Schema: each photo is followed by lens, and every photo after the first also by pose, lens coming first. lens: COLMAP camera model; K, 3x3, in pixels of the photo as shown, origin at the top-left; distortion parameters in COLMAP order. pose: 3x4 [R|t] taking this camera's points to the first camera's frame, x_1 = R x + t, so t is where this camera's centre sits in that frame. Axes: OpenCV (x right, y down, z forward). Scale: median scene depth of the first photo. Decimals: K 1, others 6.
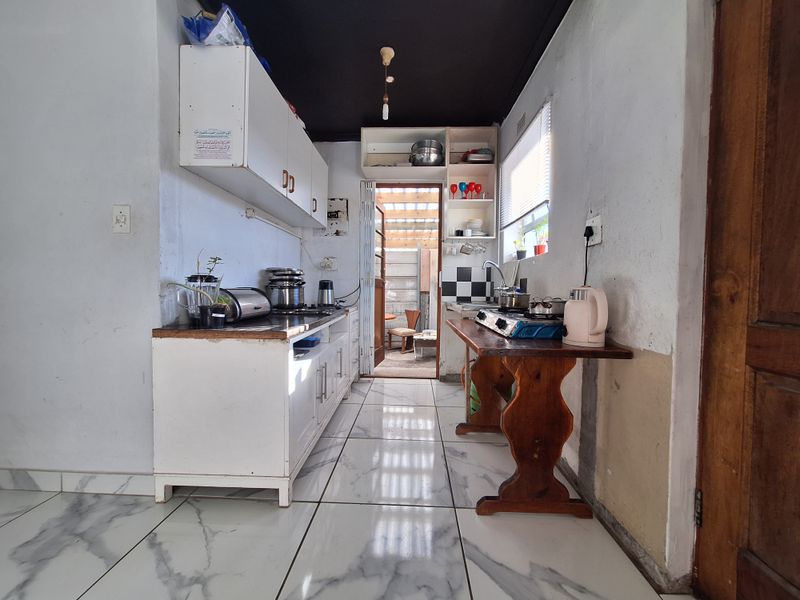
lens RADIAL K [[318.1, 0, 402.6], [0, 318.1, 298.7], [0, 0, 1]] dist [-0.006600, 0.002980]
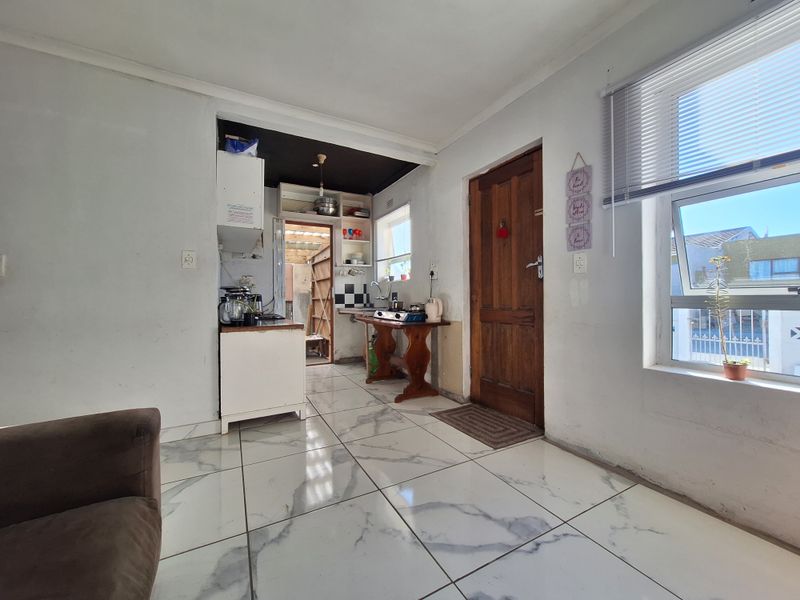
lens RADIAL K [[318.1, 0, 402.6], [0, 318.1, 298.7], [0, 0, 1]] dist [-0.006600, 0.002980]
pose [[0.861102, -0.020361, 0.508024, -0.412521], [0.033327, 0.999309, -0.016438, 0.001578], [-0.507338, 0.031086, 0.861186, -0.465488]]
